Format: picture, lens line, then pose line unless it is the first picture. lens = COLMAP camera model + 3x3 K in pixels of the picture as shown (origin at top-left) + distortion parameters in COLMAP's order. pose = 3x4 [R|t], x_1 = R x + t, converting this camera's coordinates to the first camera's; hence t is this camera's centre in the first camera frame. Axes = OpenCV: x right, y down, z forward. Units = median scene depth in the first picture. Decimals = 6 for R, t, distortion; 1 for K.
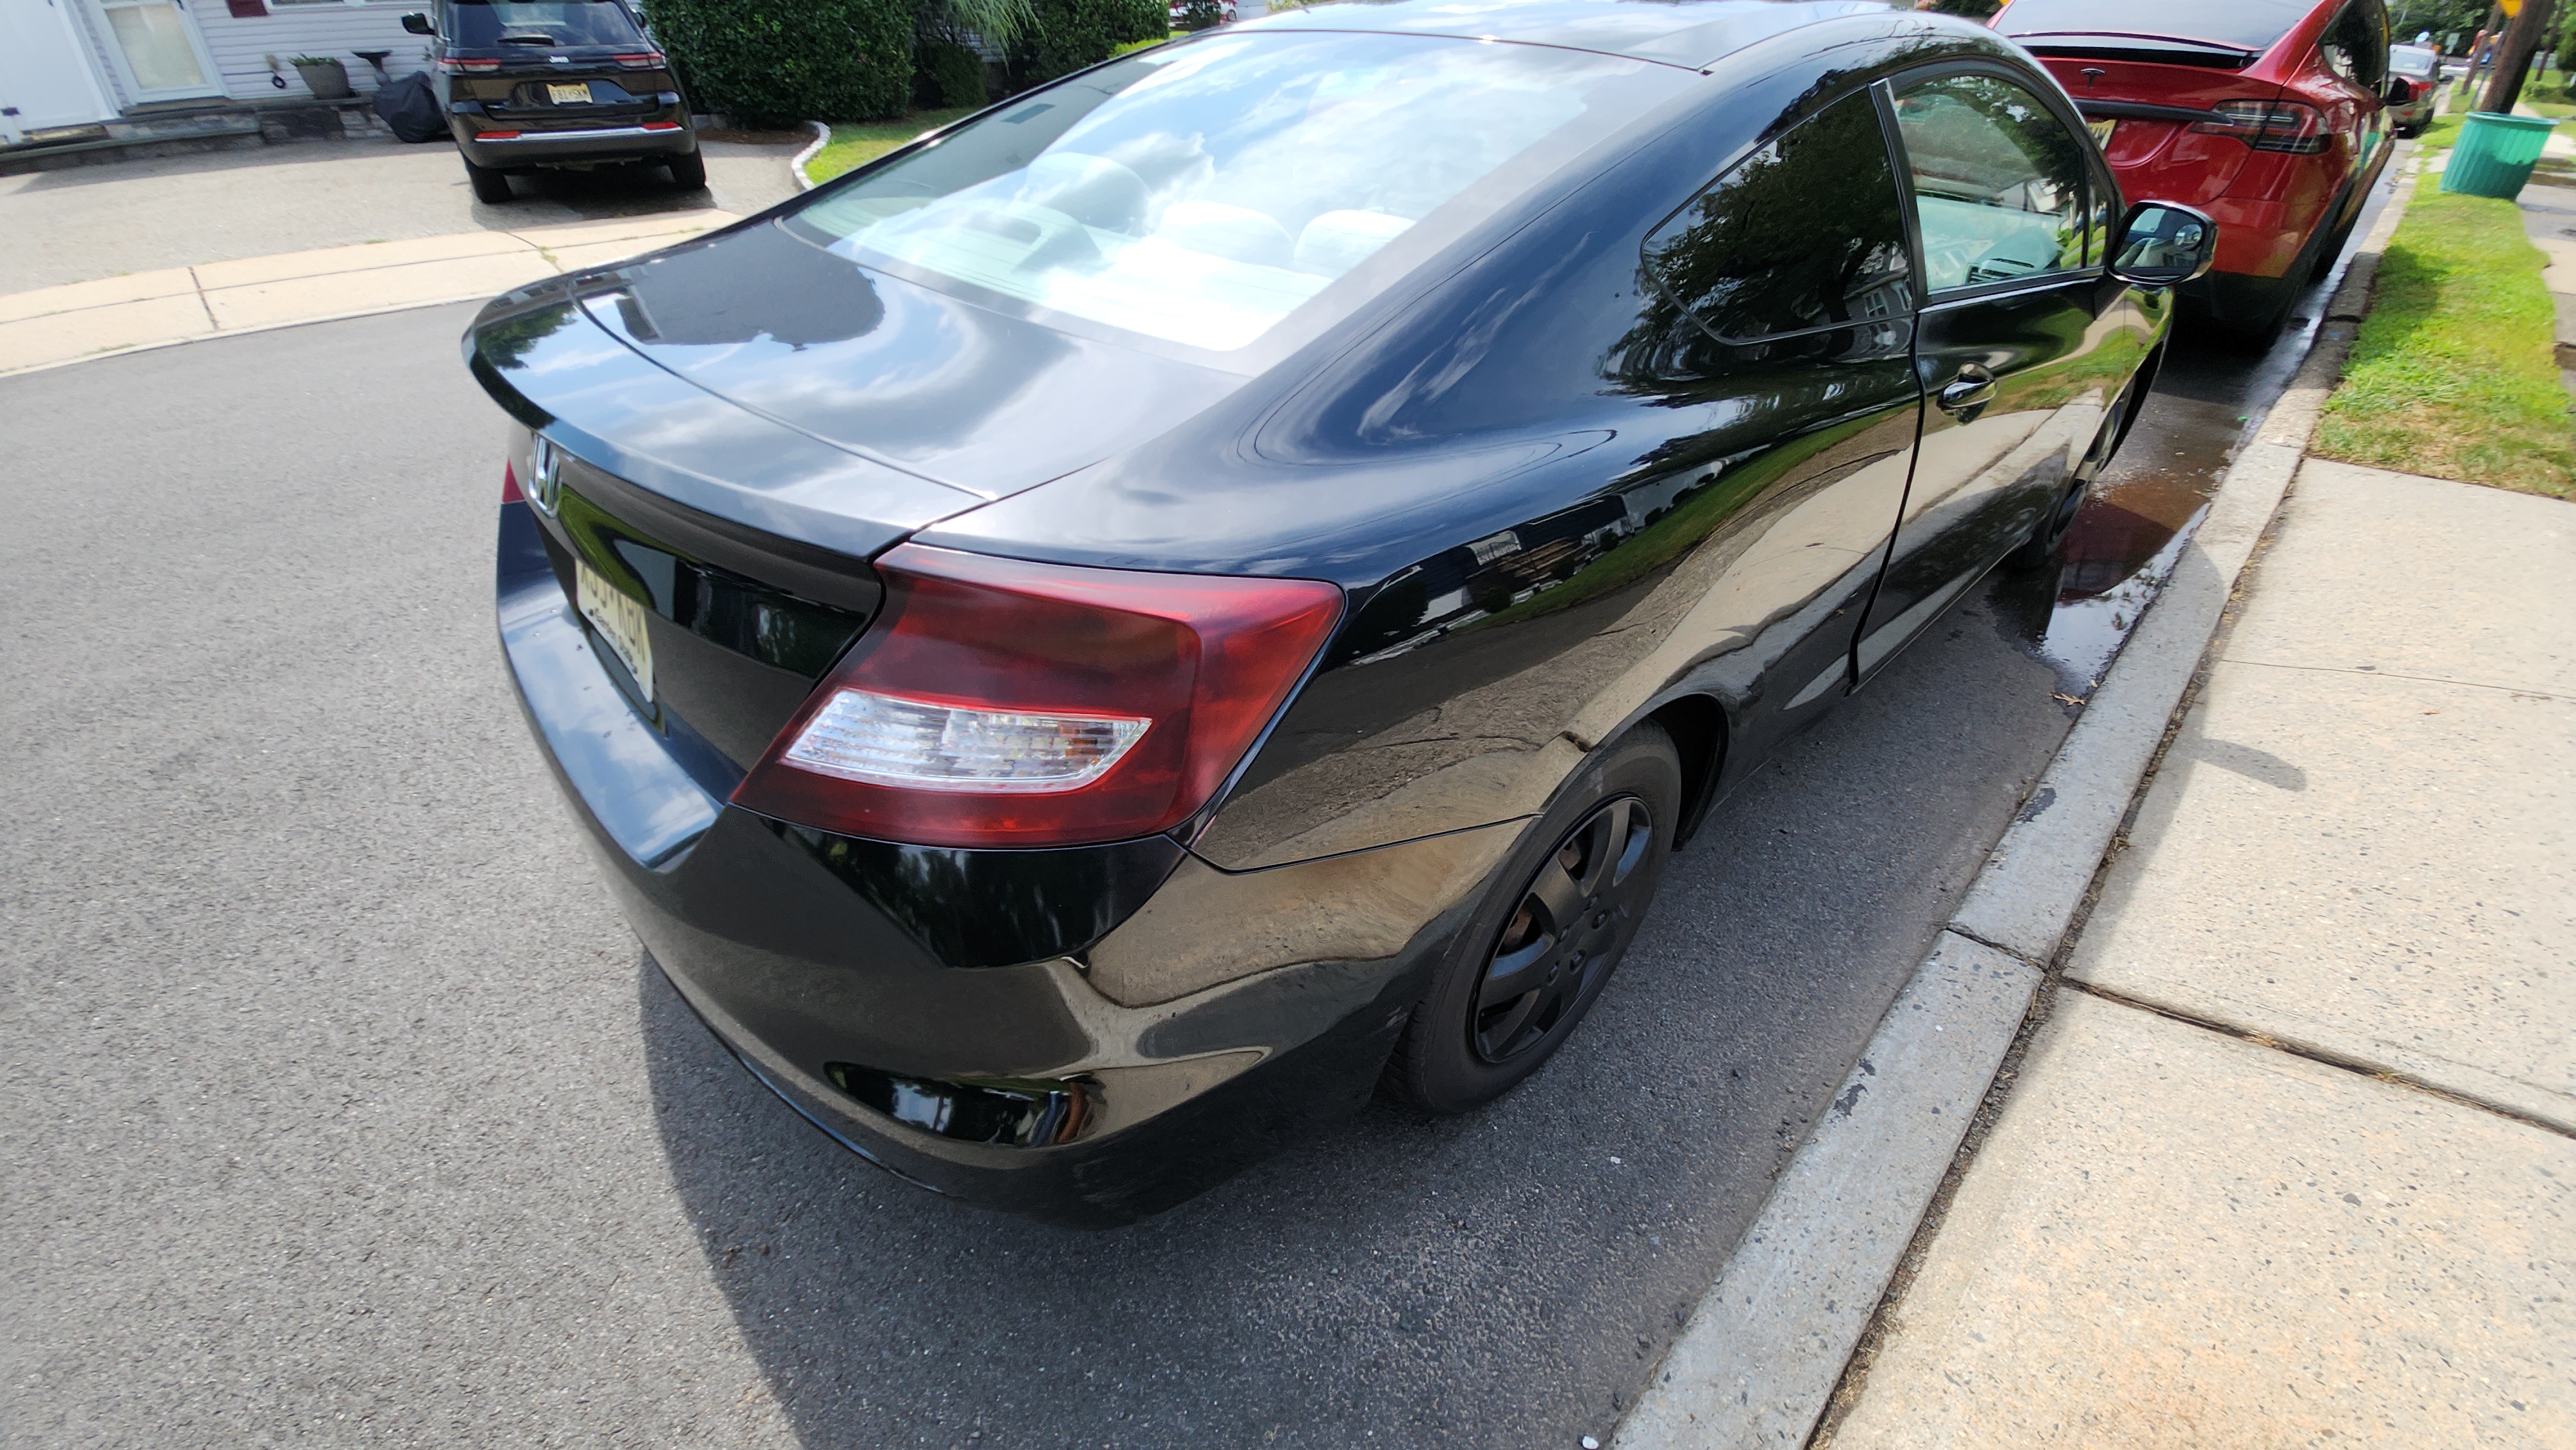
lens RADIAL K [[991.8, 0, 1297.6], [0, 991.8, 737.4], [0, 0, 1]] dist [-0.007144, -0.004878]
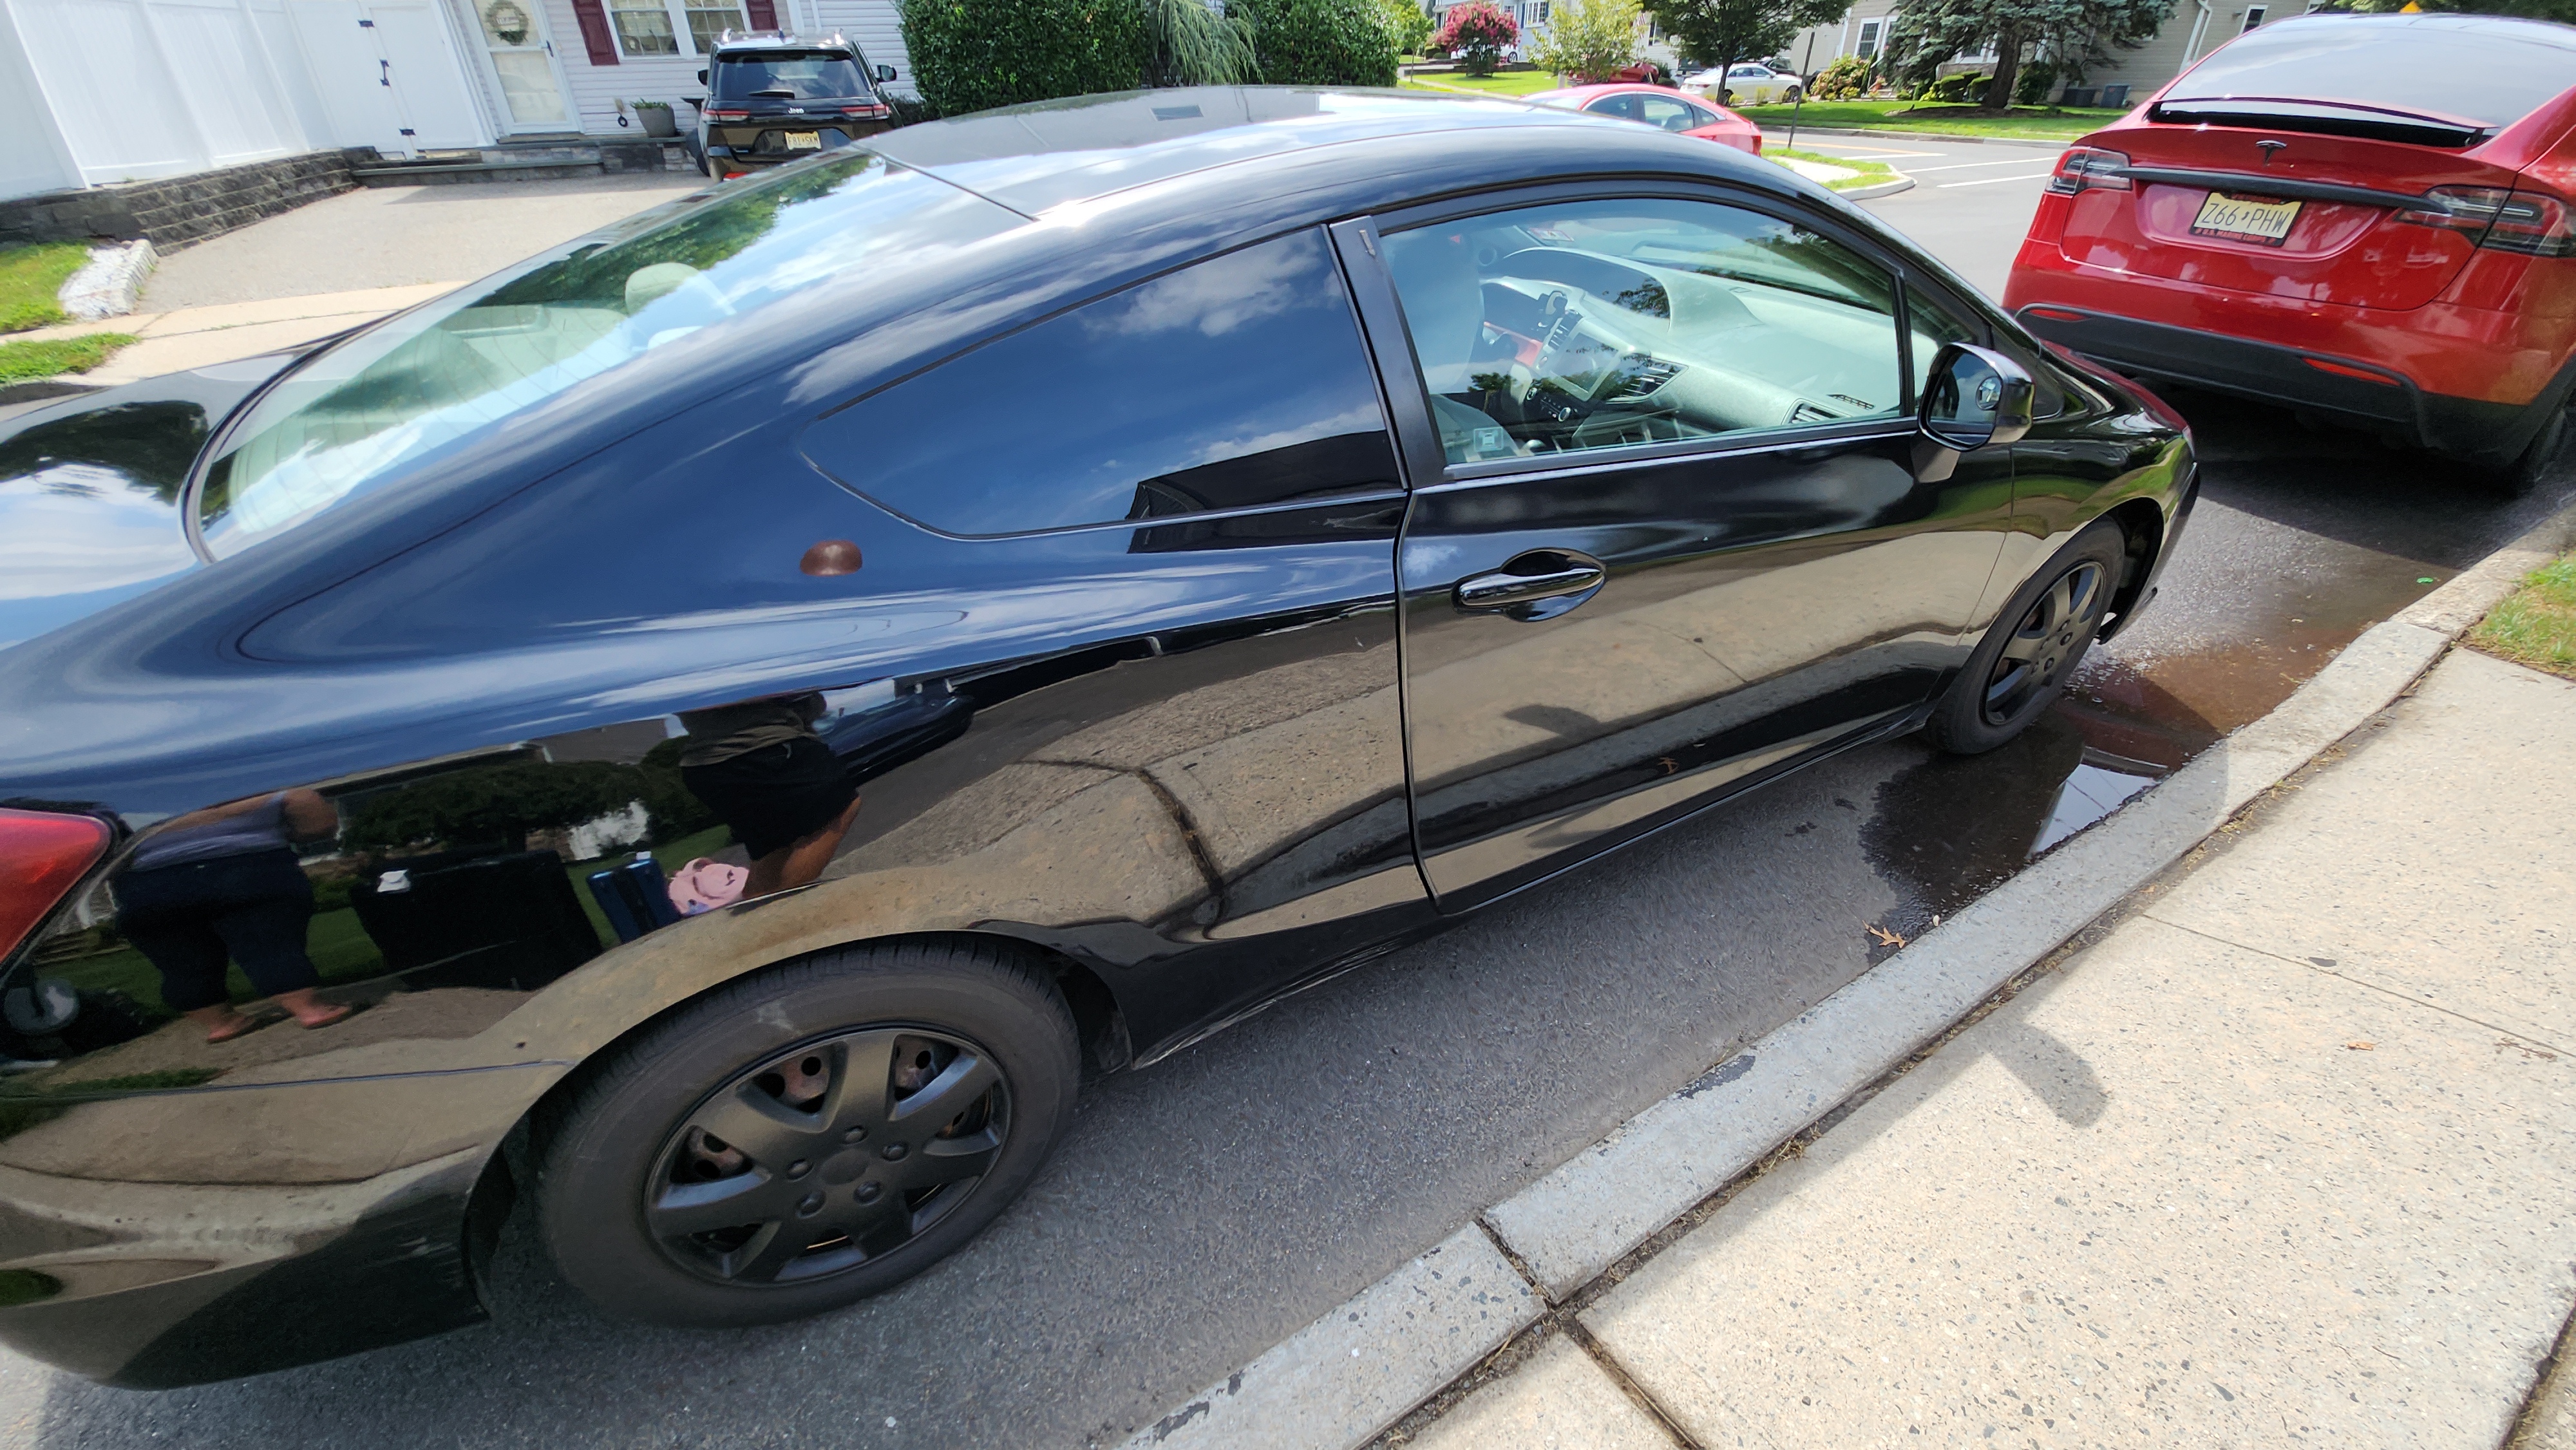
lens RADIAL K [[991.8, 0, 1292.9], [0, 991.8, 733.8], [0, 0, 1]] dist [-0.007144, -0.004878]
pose [[0.972066, 0.125217, -0.198516, 0.443384], [-0.131464, 0.991147, -0.018550, -0.122836], [0.194436, 0.044129, 0.979922, 0.102978]]
